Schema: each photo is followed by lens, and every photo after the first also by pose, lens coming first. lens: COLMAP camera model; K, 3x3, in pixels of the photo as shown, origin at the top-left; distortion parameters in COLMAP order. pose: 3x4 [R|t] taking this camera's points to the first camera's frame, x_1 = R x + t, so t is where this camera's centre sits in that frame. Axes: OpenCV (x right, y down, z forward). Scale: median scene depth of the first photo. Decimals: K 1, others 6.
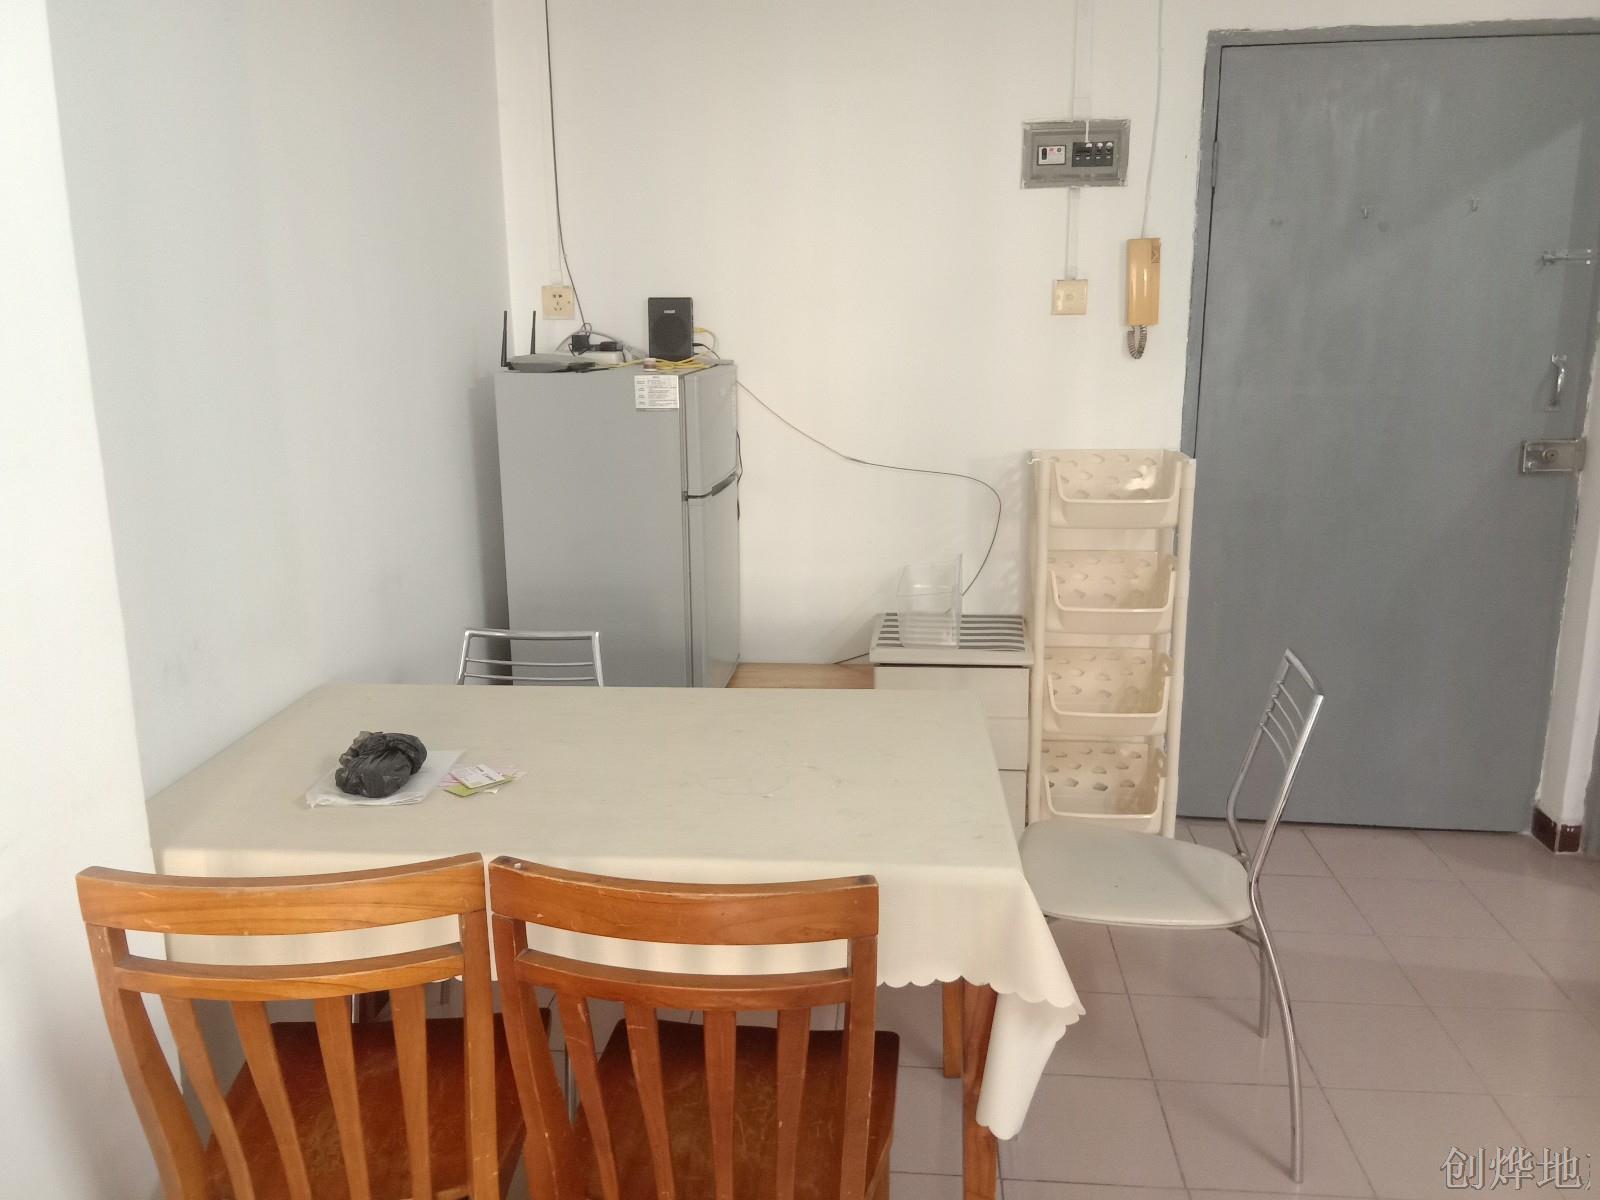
lens RADIAL K [[1246.2, 0, 800.0], [0, 1246.2, 600.0], [0, 0, 1]] dist [0.116815, -0.180891]
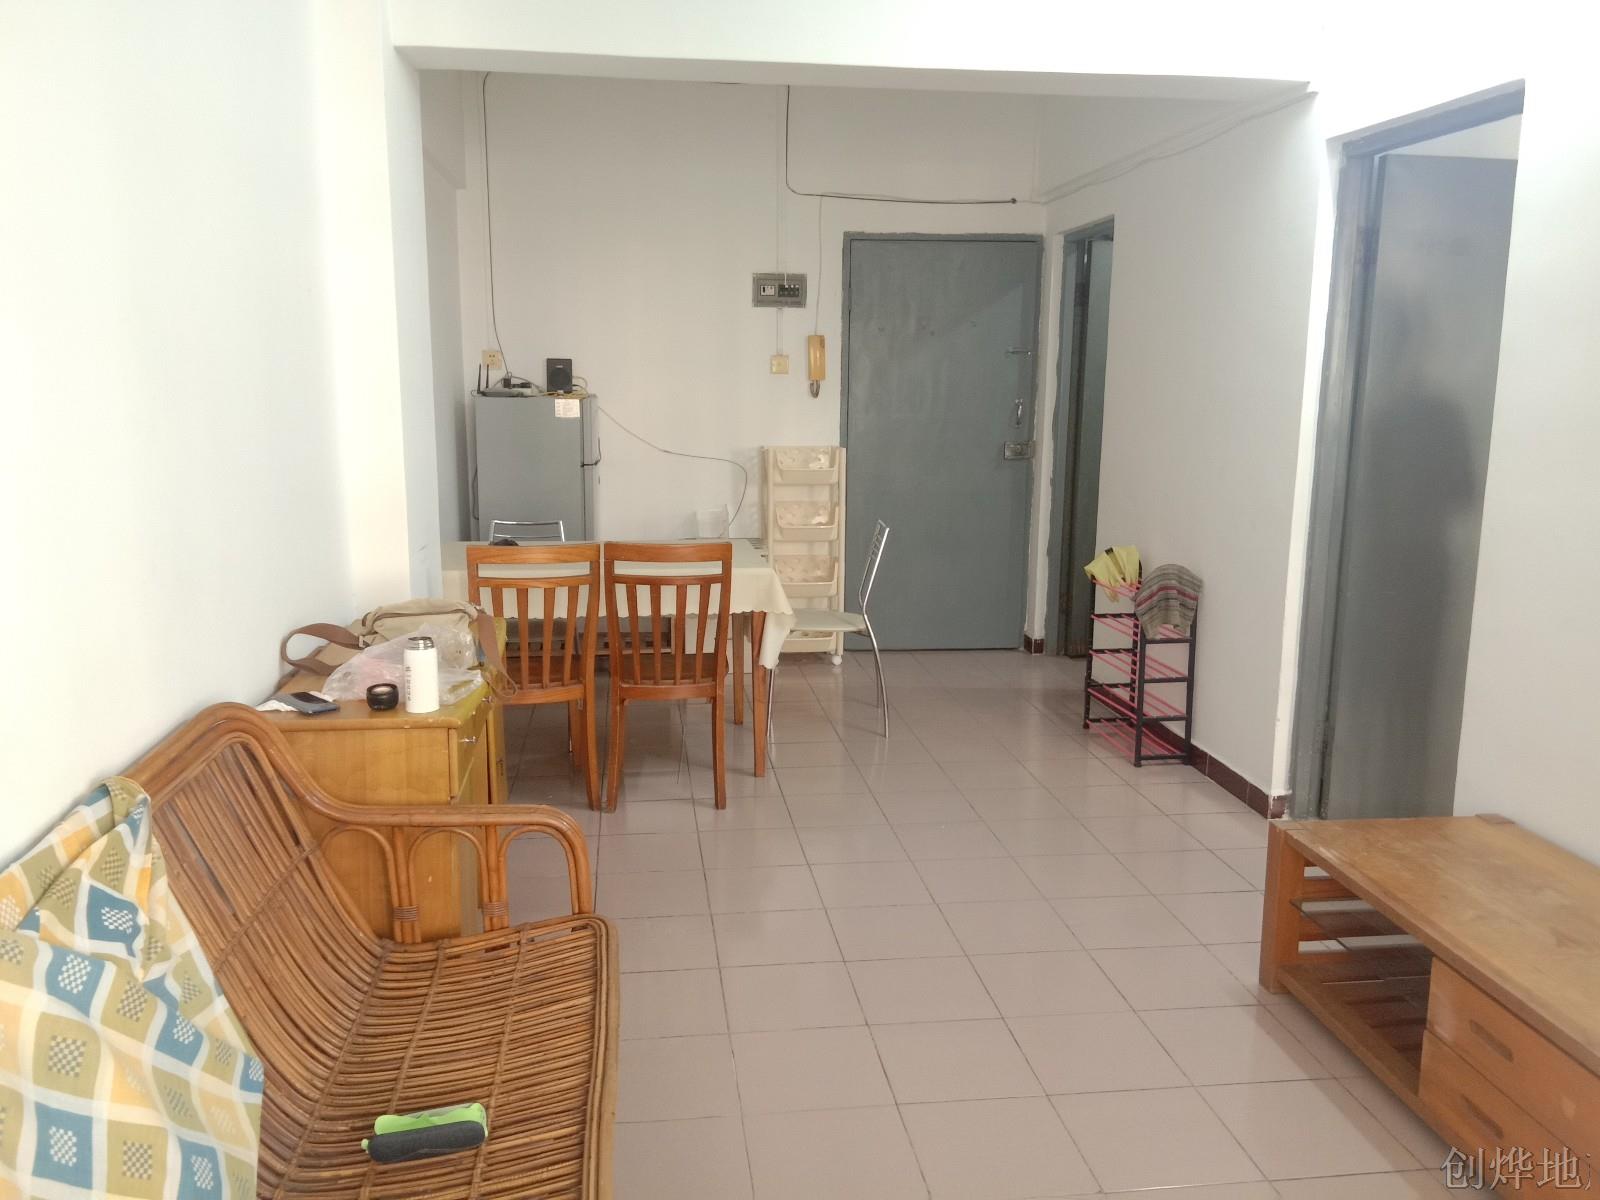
lens RADIAL K [[1246.2, 0, 800.0], [0, 1246.2, 600.0], [0, 0, 1]] dist [0.116815, -0.180891]
pose [[0.973856, -0.021069, 0.226187, -0.188894], [0.032927, 0.998267, -0.048780, 0.205415], [-0.224767, 0.054952, 0.972862, -0.815782]]
